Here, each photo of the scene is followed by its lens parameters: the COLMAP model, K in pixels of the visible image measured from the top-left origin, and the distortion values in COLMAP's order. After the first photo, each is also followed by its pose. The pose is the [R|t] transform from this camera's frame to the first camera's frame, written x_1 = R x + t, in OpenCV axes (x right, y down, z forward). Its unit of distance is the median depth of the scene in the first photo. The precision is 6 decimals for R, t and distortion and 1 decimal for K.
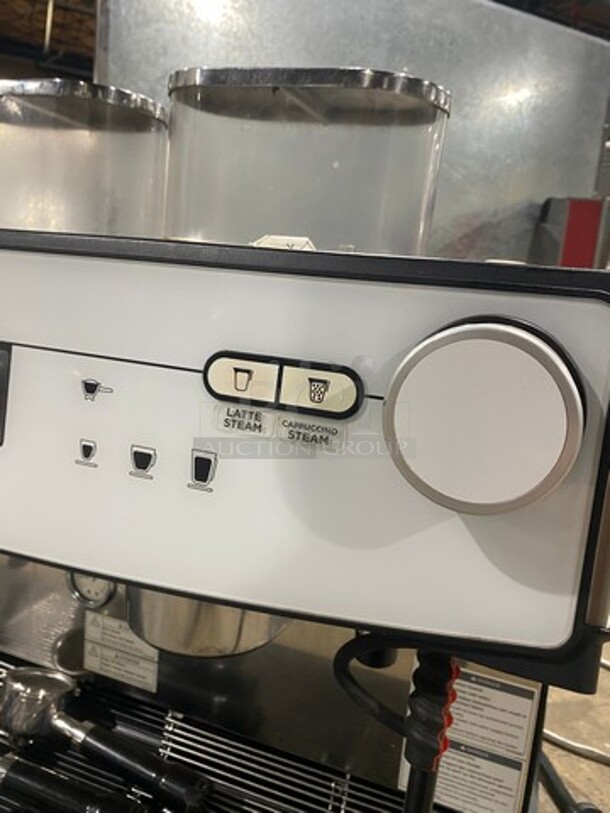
lens RADIAL K [[638.5, 0, 305.0], [0, 638.5, 406.5], [0, 0, 1]] dist [0.003807, 0.002407]
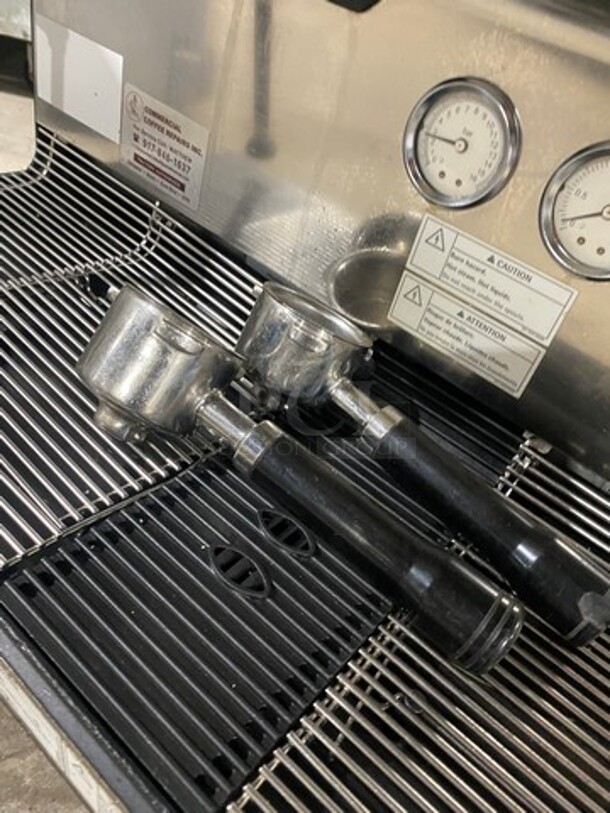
lens RADIAL K [[604.1, 0, 305.0], [0, 604.1, 406.5], [0, 0, 1]] dist [0.002855, -0.002344]
pose [[0.939290, 0.305776, -0.155679, -0.329317], [-0.210368, 0.871623, 0.442740, 0.277373], [0.271072, -0.383112, 0.883032, 0.525485]]
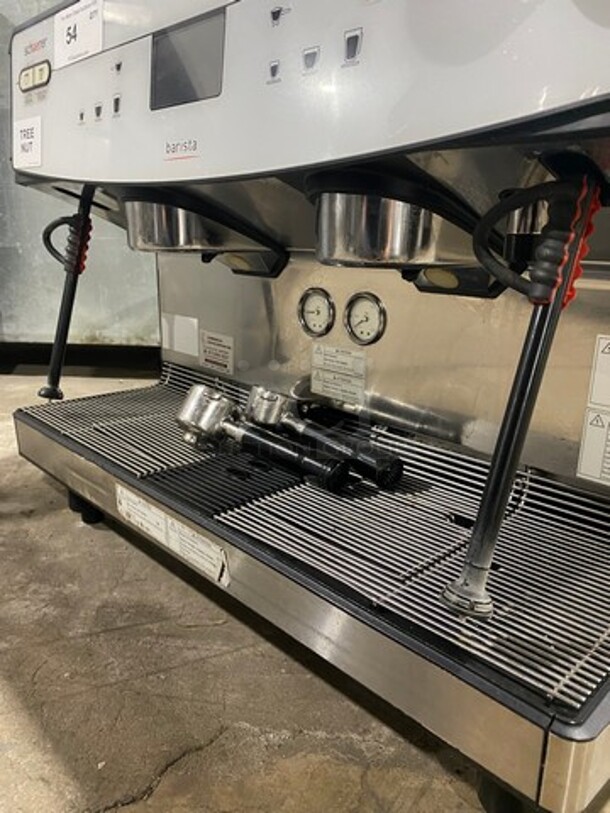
lens RADIAL K [[633.7, 0, 285.5], [0, 633.7, 417.7], [0, 0, 1]] dist [-0.003090, -0.010199]
pose [[0.889696, 0.048859, -0.453932, 0.166318], [-0.012773, 0.996532, 0.082227, 0.386934], [0.456376, -0.067359, 0.887234, -0.085933]]
